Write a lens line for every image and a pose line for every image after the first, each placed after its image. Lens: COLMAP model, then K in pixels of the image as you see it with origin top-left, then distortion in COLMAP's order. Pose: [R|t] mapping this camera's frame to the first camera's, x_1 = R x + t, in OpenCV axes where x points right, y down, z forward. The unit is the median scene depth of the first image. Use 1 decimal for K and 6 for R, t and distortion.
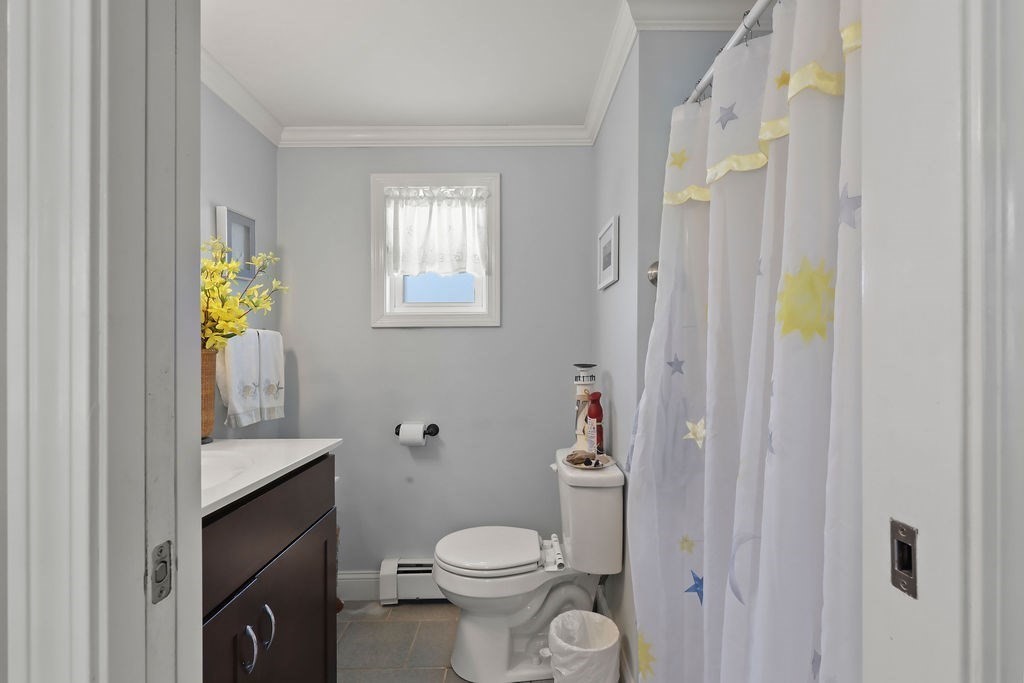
lens RADIAL K [[474.8, 0, 515.4], [0, 474.8, 356.8], [0, 0, 1]] dist [0.003163, 0.000455]
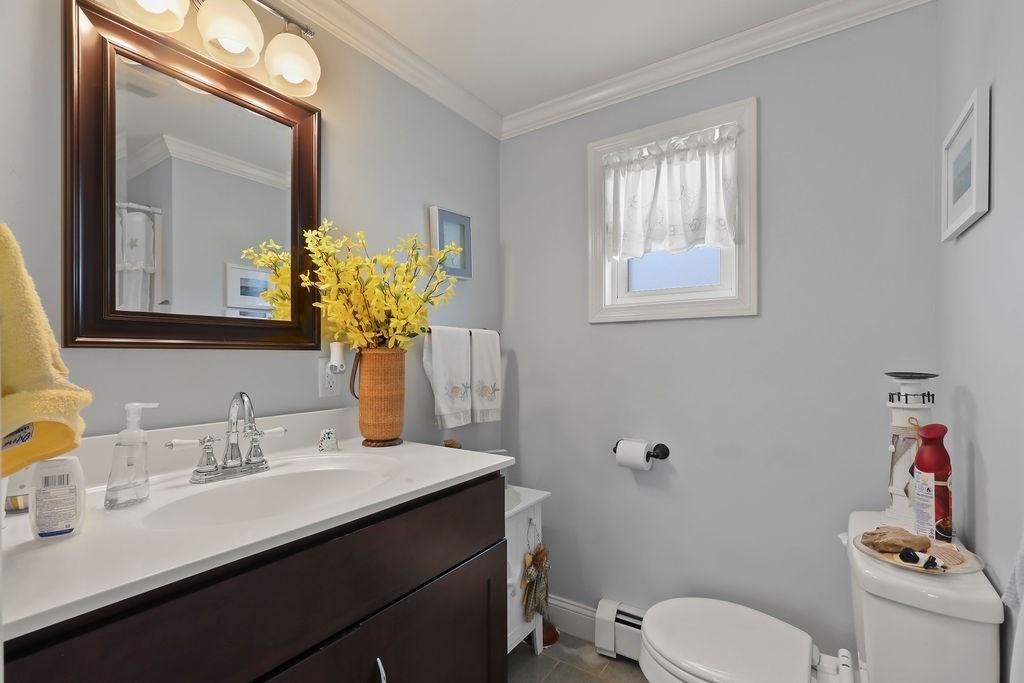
lens RADIAL K [[467.5, 0, 511.5], [0, 467.5, 354.6], [0, 0, 1]] dist [-0.000158, 0.000478]
pose [[0.823012, 0.003012, -0.568016, 0.063445], [-0.006459, 0.999971, -0.004056, -0.001430], [0.567987, 0.007007, 0.823008, 0.235112]]
